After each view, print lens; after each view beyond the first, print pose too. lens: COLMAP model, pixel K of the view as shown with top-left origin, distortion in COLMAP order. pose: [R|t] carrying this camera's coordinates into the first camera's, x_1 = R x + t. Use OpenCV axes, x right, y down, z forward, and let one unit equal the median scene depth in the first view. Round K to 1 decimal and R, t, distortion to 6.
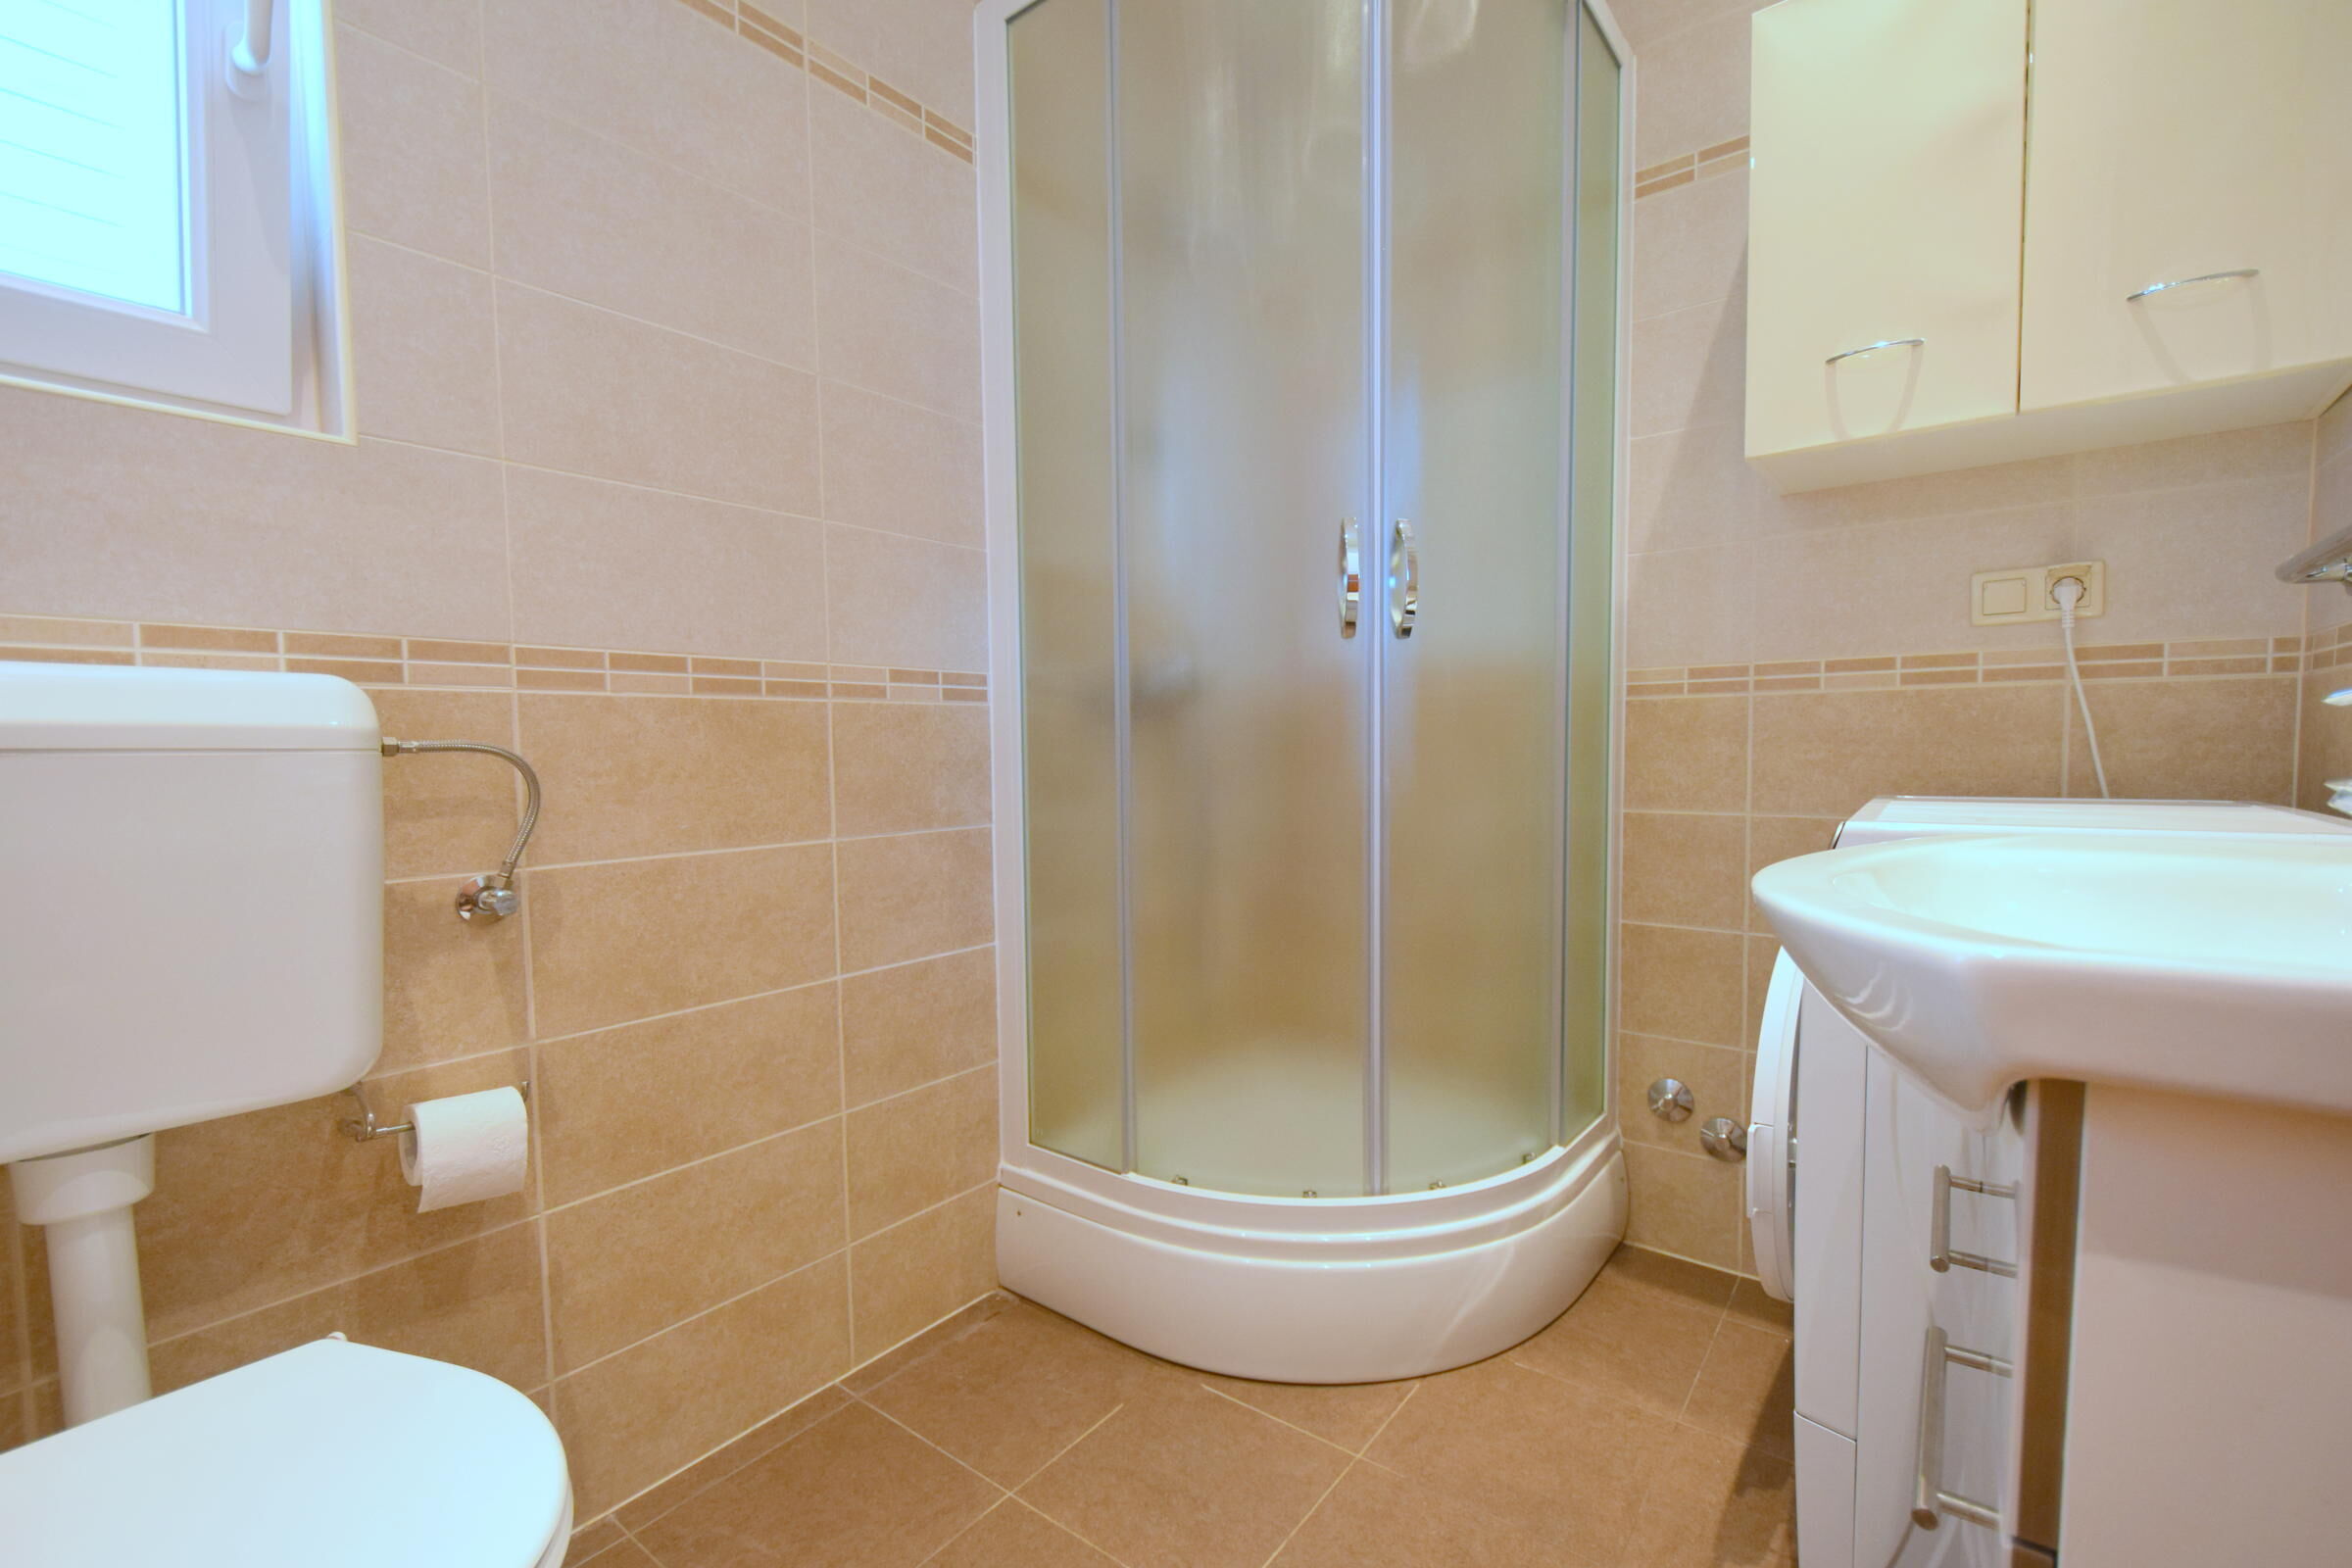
lens RADIAL K [[1025.4, 0, 1172.2], [0, 1025.4, 797.3], [0, 0, 1]] dist [-0.008073, -0.000803]
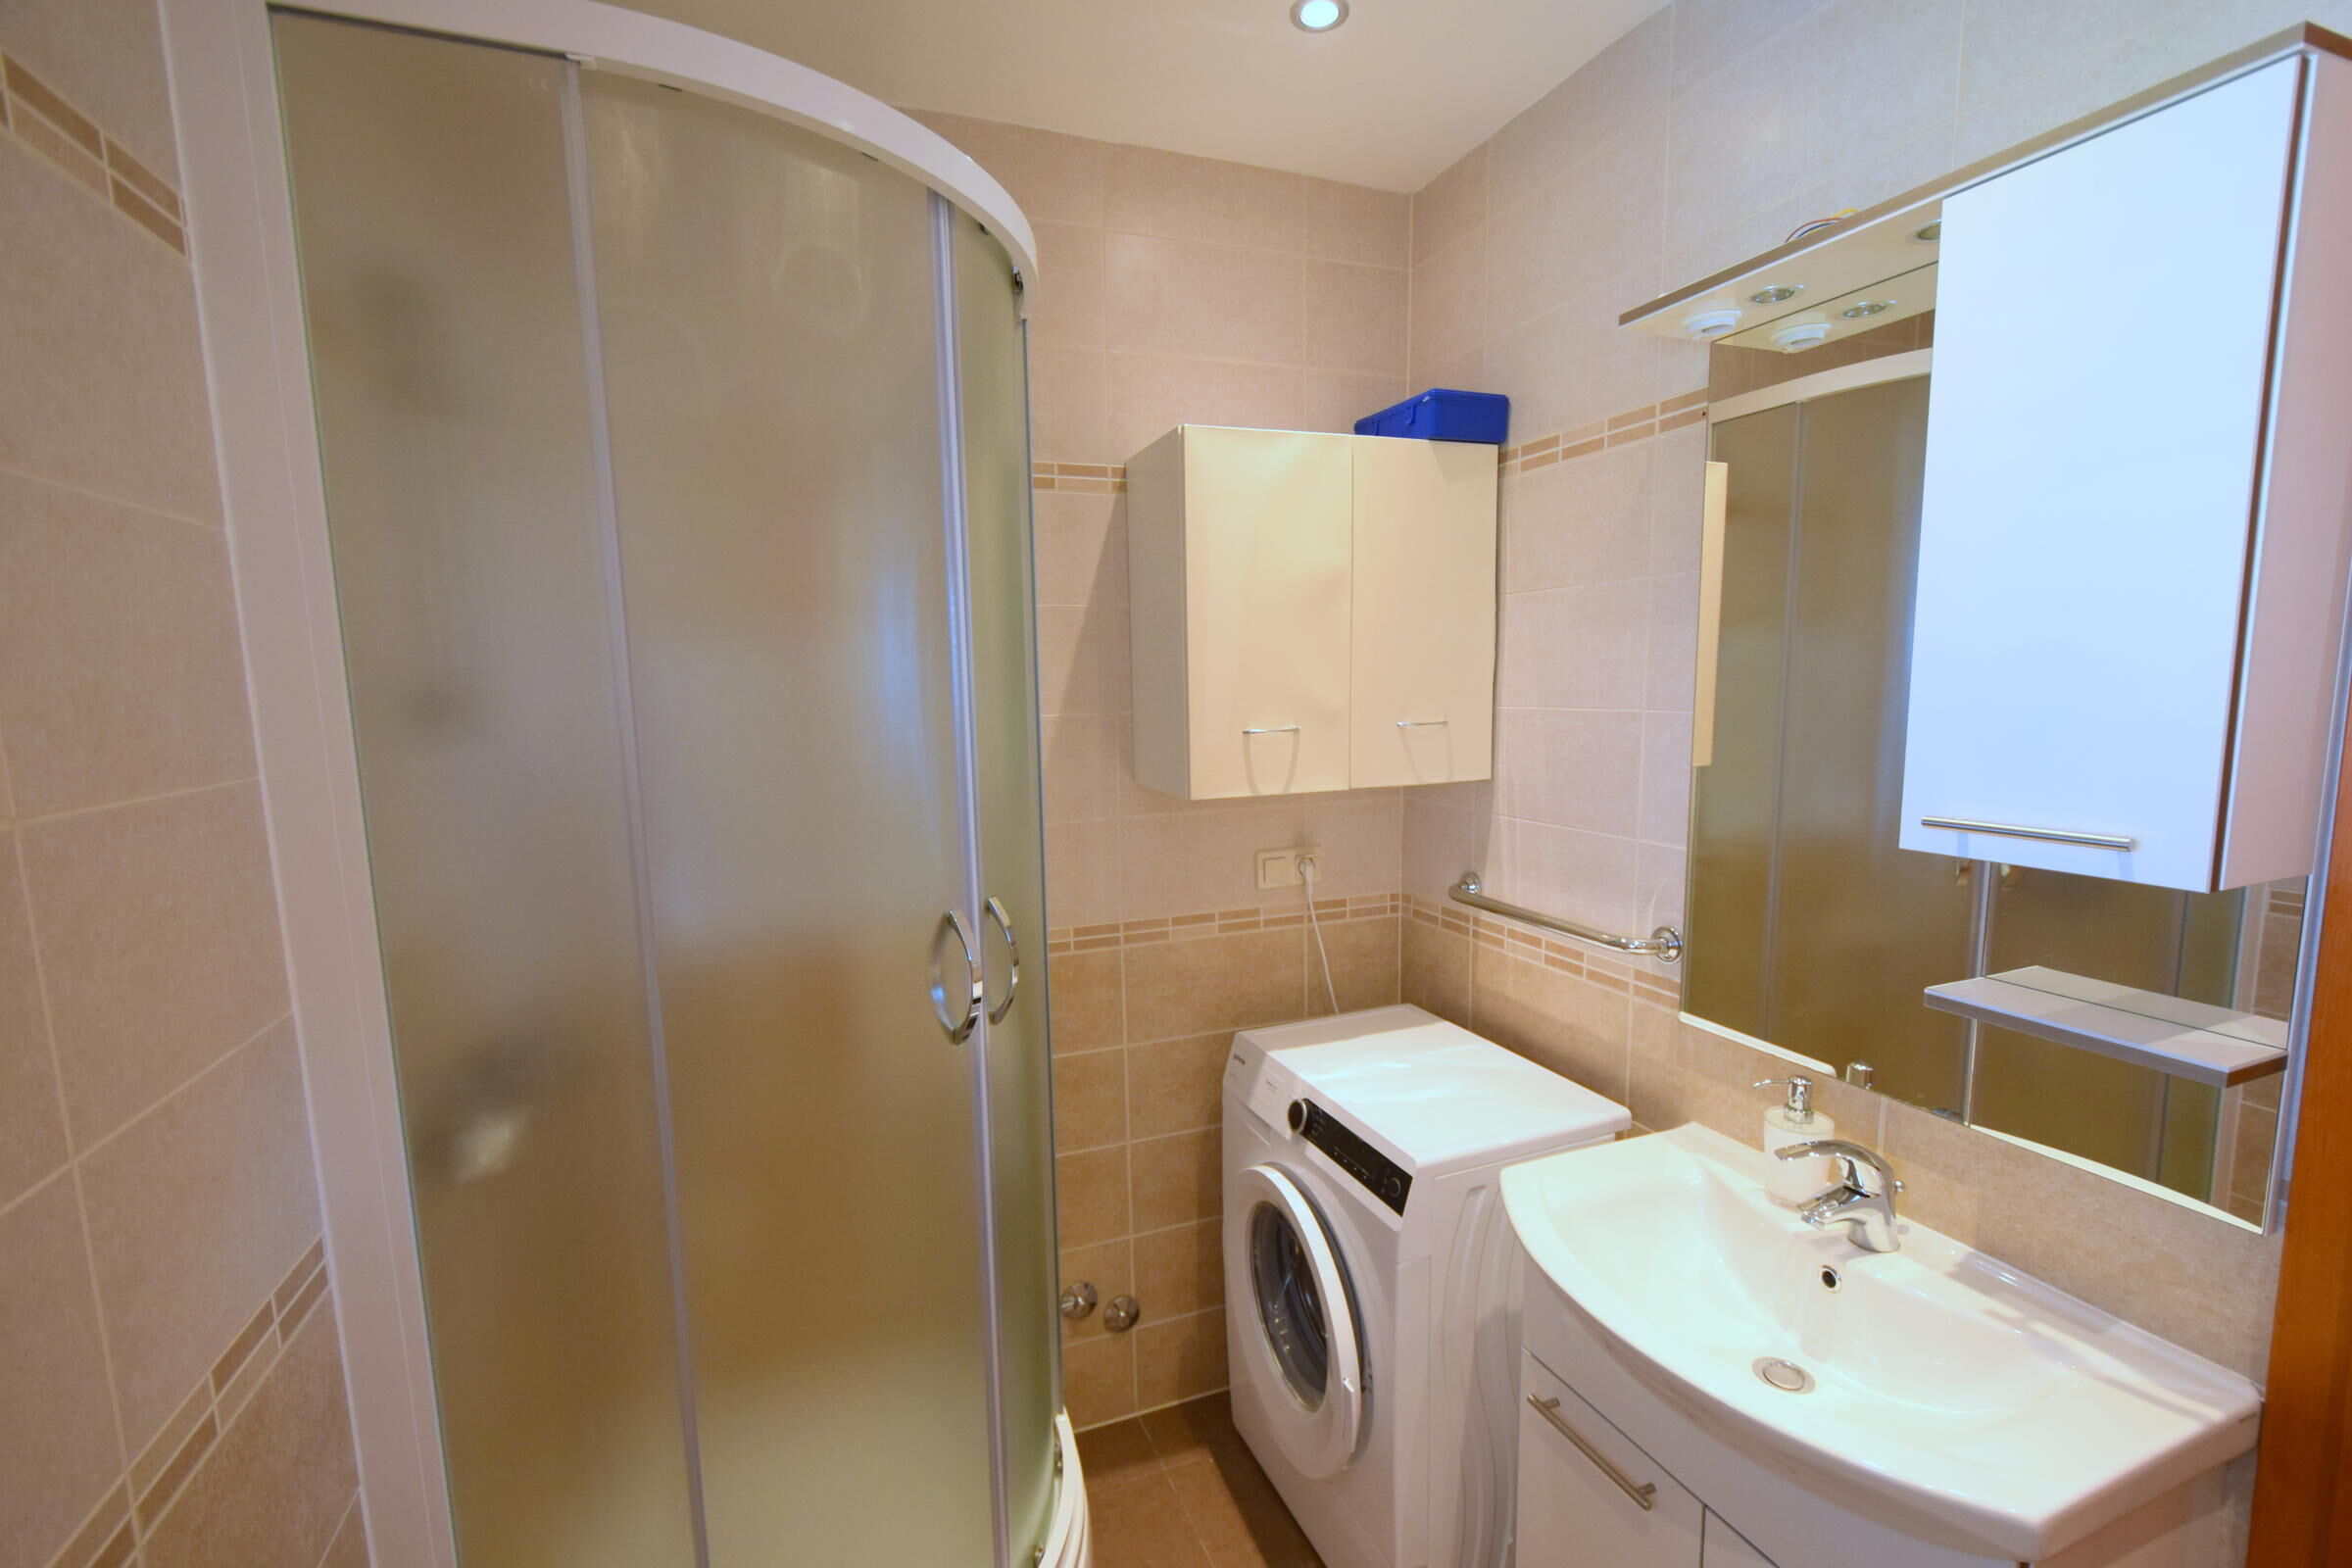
lens RADIAL K [[1025.4, 0, 1175.9], [0, 1025.4, 784.3], [0, 0, 1]] dist [-0.008073, -0.000803]
pose [[0.507712, -0.094608, 0.856317, -0.416818], [0.059182, 0.995434, 0.074889, -0.390557], [-0.859492, 0.012657, 0.510993, 0.355438]]
